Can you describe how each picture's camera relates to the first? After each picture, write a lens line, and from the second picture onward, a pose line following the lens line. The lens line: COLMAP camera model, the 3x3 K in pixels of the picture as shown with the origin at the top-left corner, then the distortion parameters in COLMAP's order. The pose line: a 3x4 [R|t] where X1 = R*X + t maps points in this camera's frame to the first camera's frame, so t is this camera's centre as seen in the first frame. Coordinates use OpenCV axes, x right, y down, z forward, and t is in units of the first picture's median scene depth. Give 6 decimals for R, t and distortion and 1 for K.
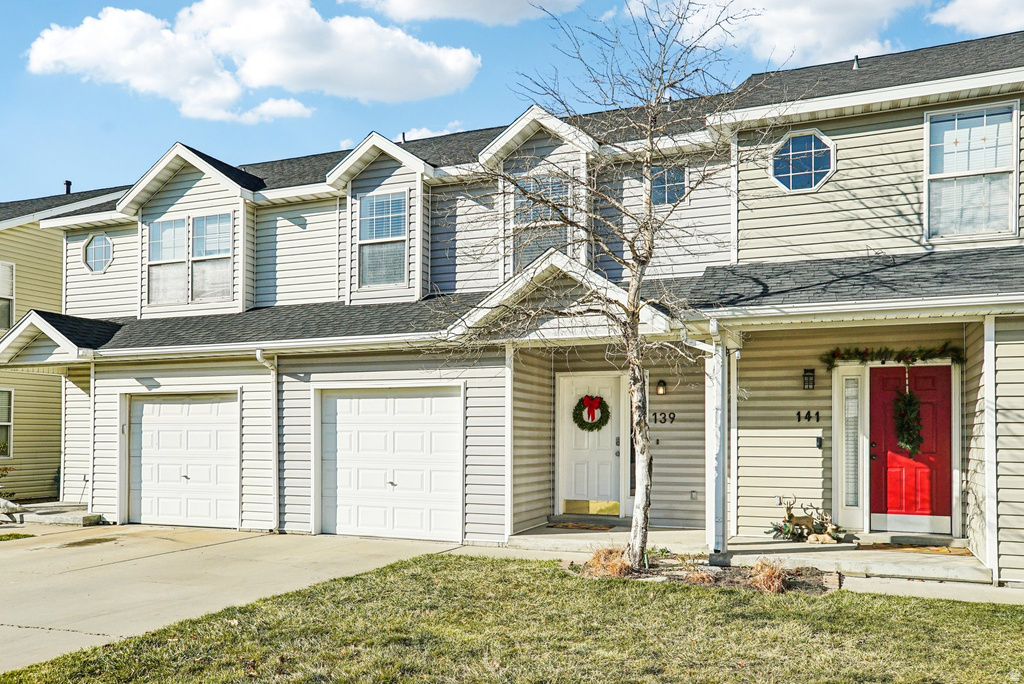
lens RADIAL K [[808.3, 0, 513.6], [0, 808.3, 414.4], [0, 0, 1]] dist [-0.002552, 0.013706]
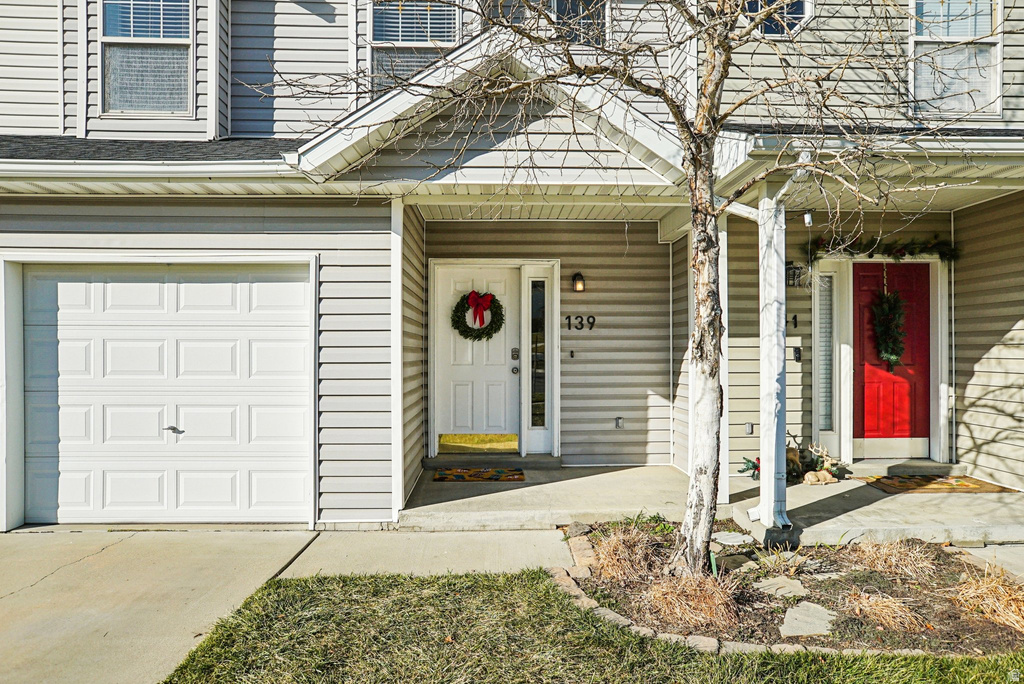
lens RADIAL K [[591.0, 0, 512.0], [0, 591.0, 342.0], [0, 0, 1]] dist [-0.051831, 0.046671]
pose [[0.909588, 0.000414, 0.415511, -0.105681], [-0.007063, 0.999870, 0.014466, 0.015070], [-0.415451, -0.016093, 0.909473, 0.529426]]
